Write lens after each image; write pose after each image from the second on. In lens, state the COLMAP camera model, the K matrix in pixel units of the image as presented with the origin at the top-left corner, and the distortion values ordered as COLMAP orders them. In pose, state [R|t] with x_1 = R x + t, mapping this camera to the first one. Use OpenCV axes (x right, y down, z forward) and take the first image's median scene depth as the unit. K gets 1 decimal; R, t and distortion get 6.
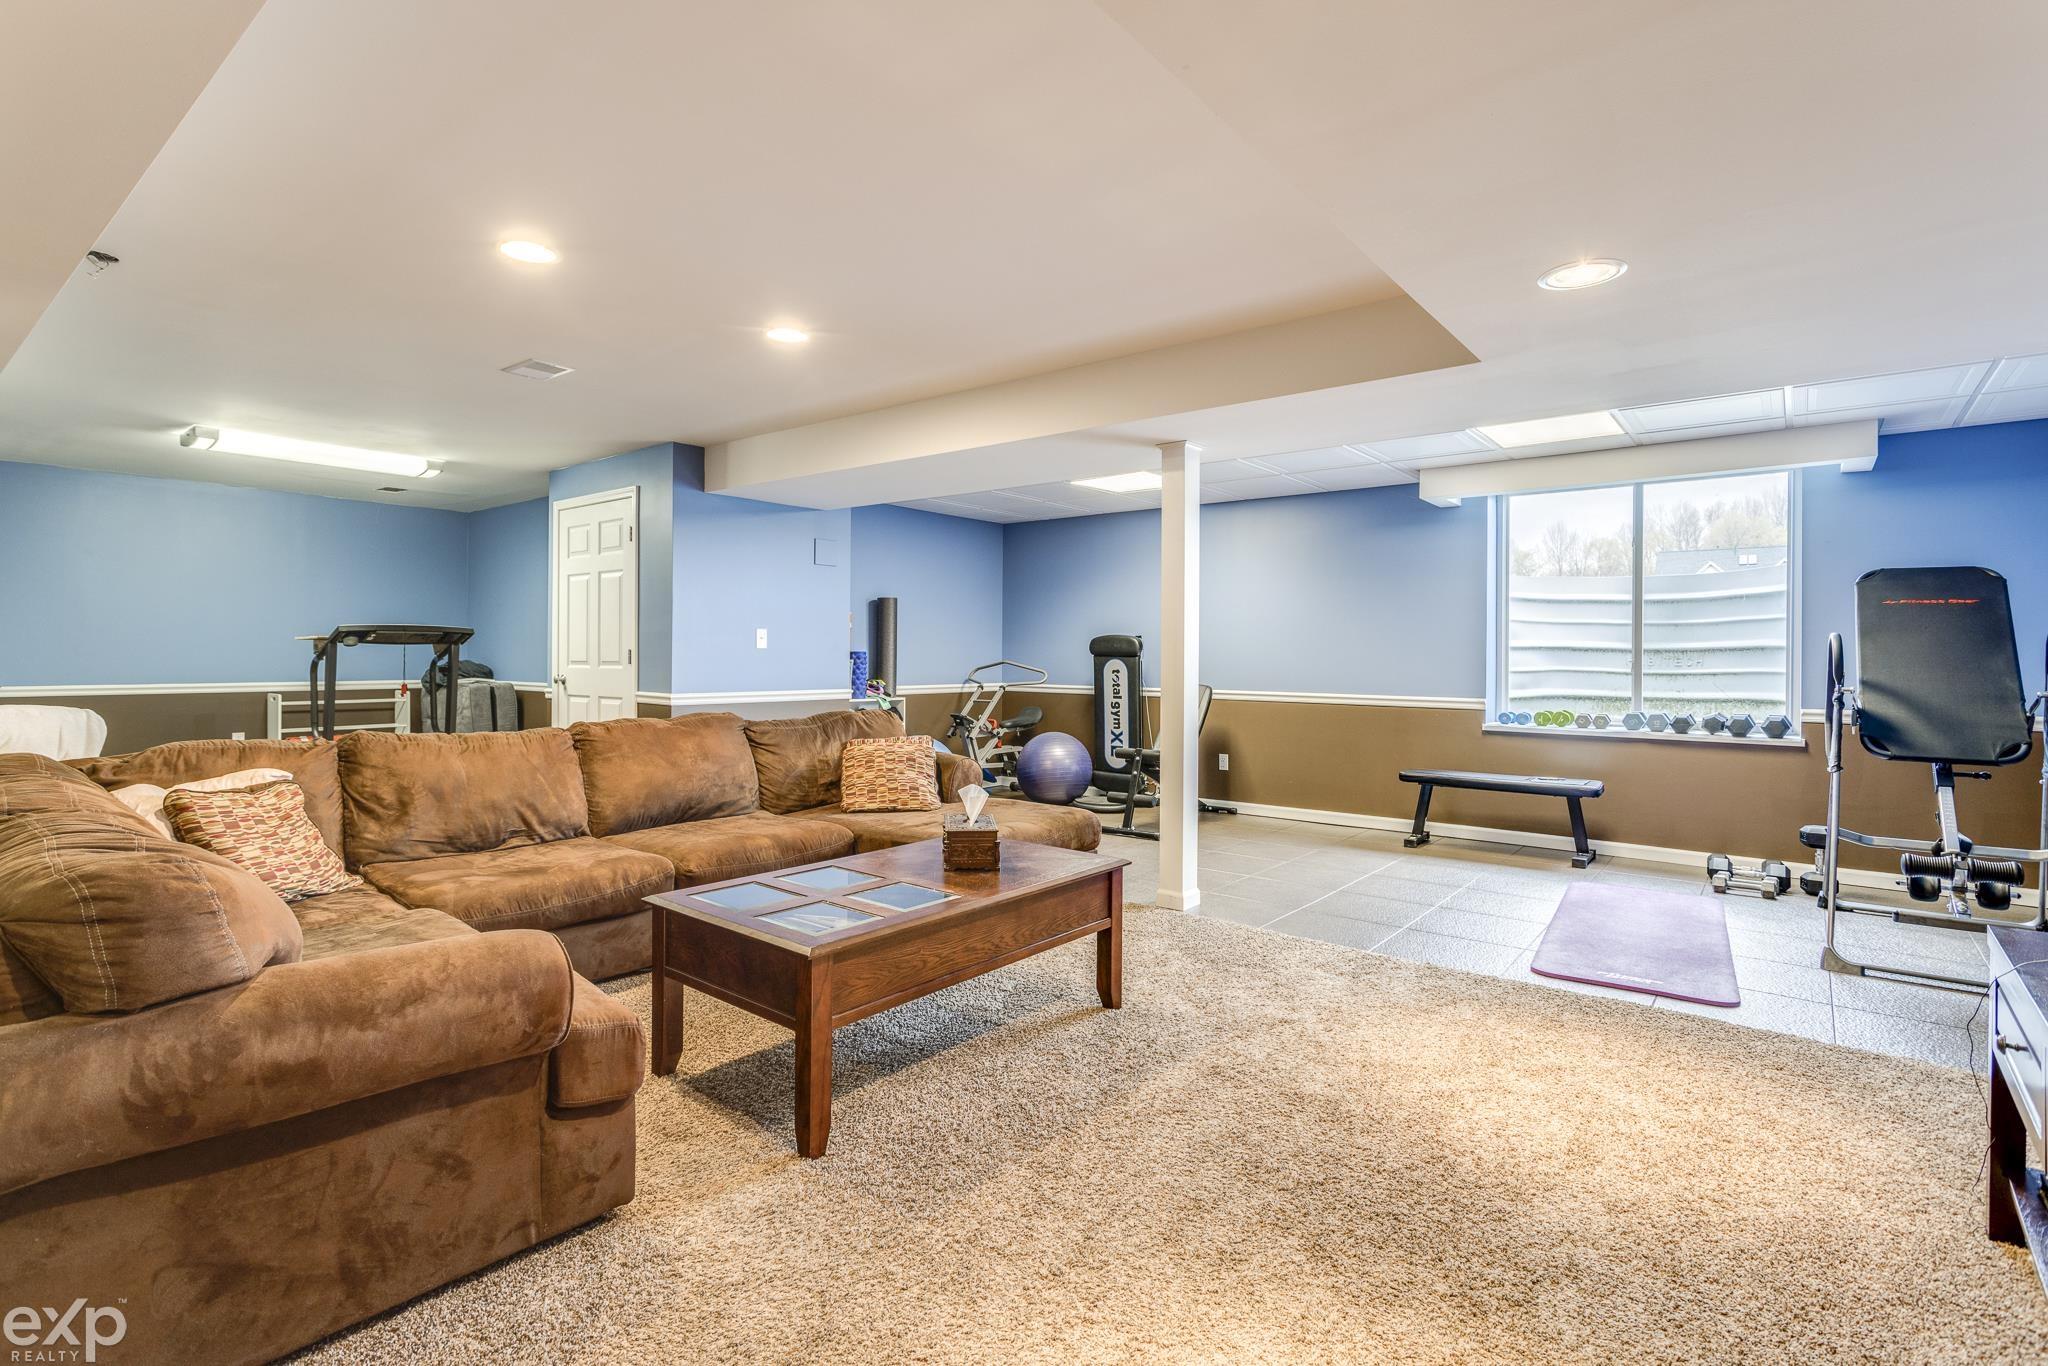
lens RADIAL K [[988.1, 0, 1023.0], [0, 988.1, 673.8], [0, 0, 1]] dist [0.004777, 0.000289]
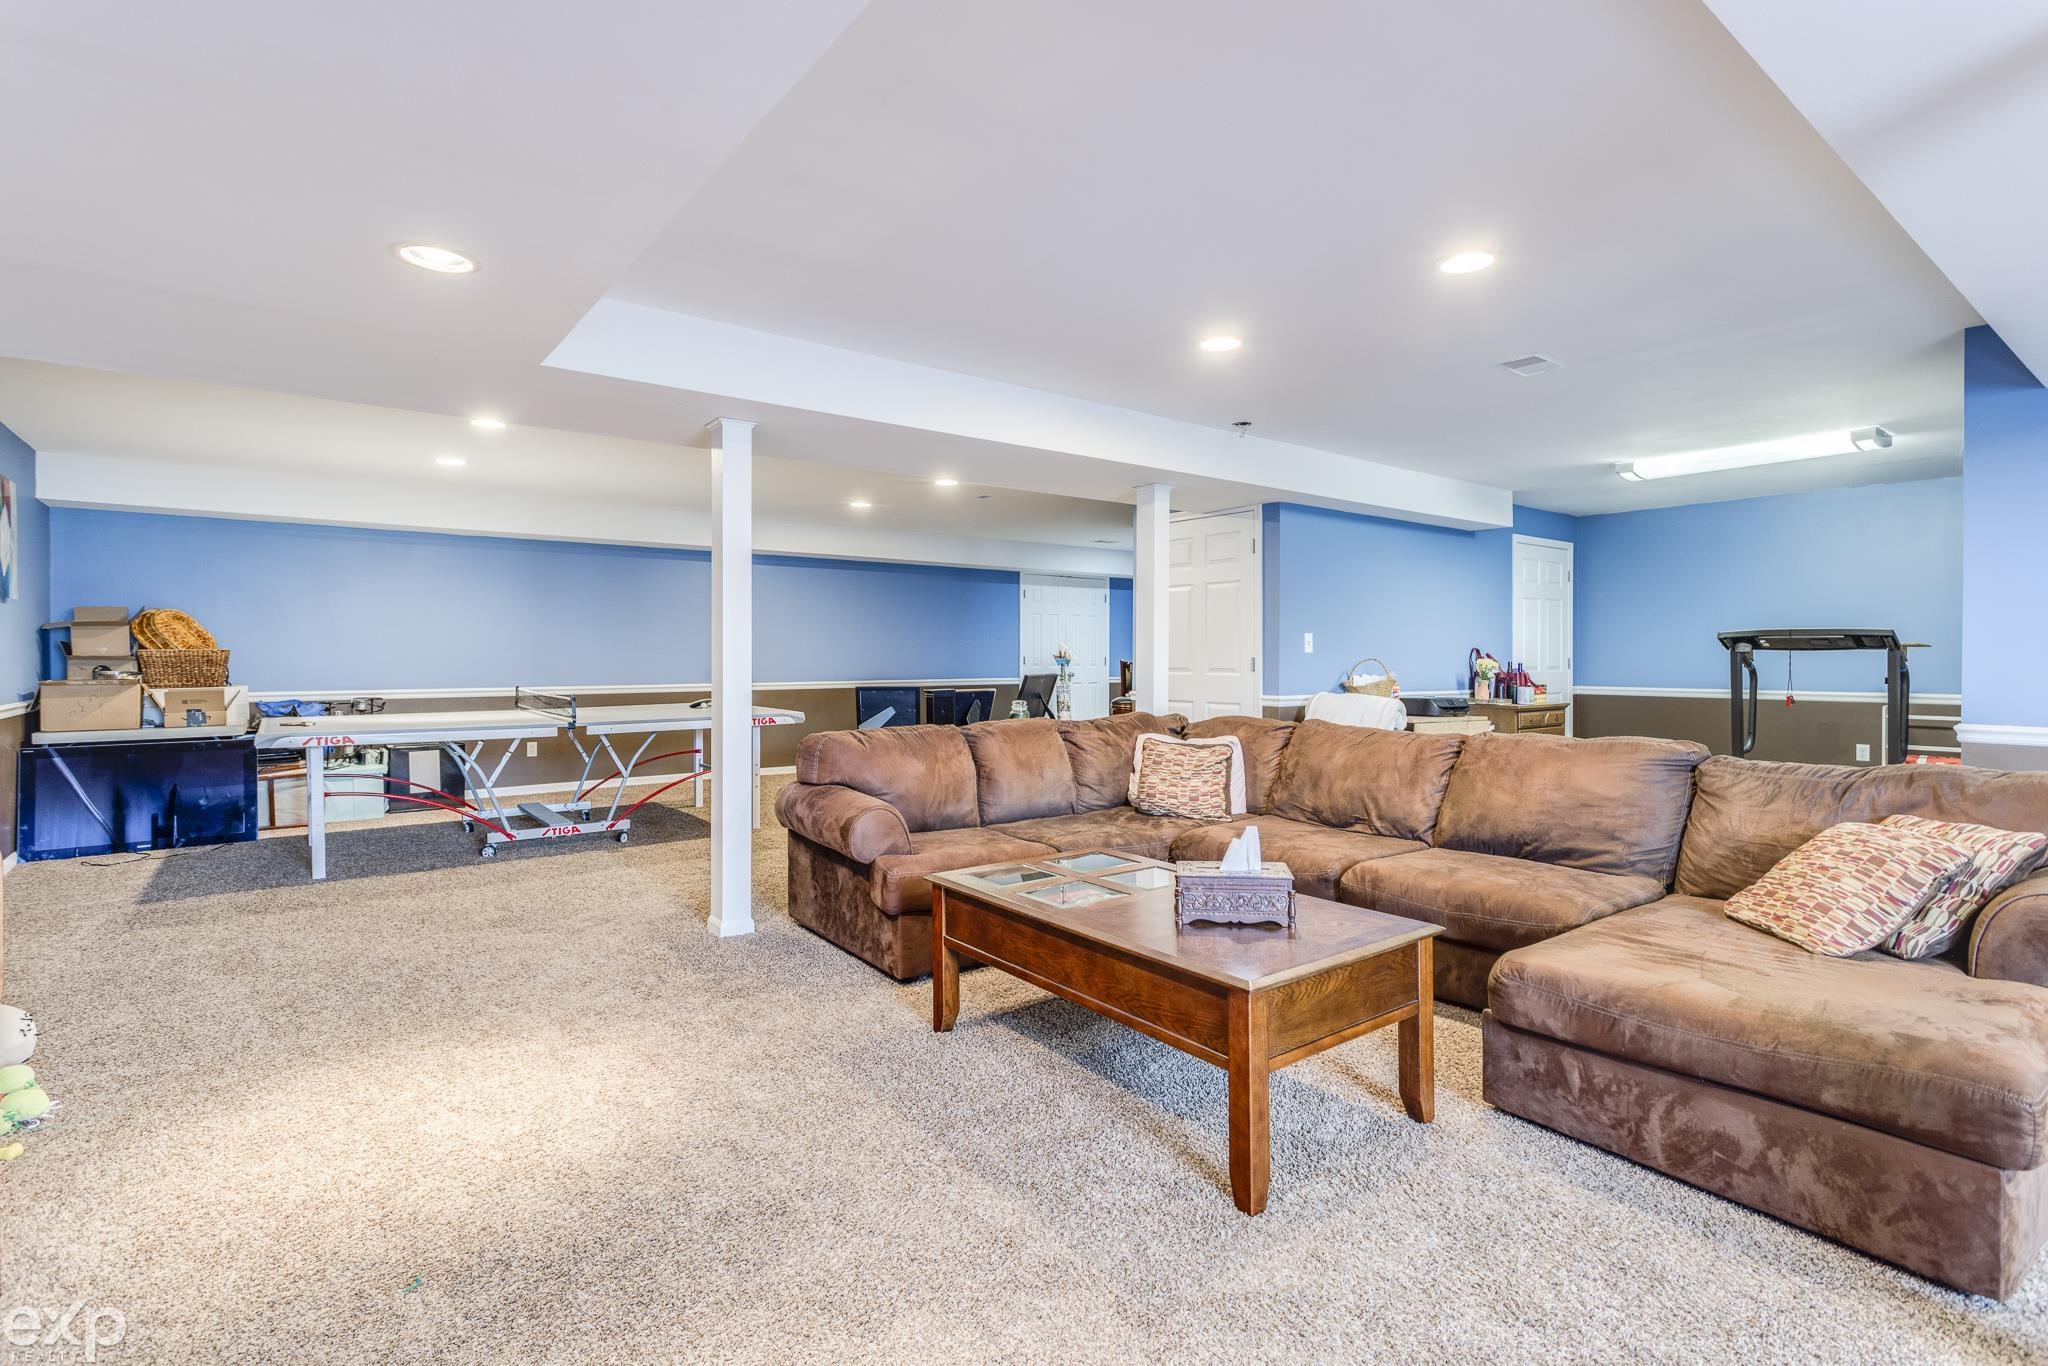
lens RADIAL K [[988.1, 0, 1023.3], [0, 988.1, 665.6], [0, 0, 1]] dist [0.004777, 0.000289]
pose [[-0.241291, 0.002081, -0.970451, 0.404814], [-0.019030, 0.999795, 0.006876, -0.009093], [0.970266, 0.020127, -0.241202, 0.541054]]
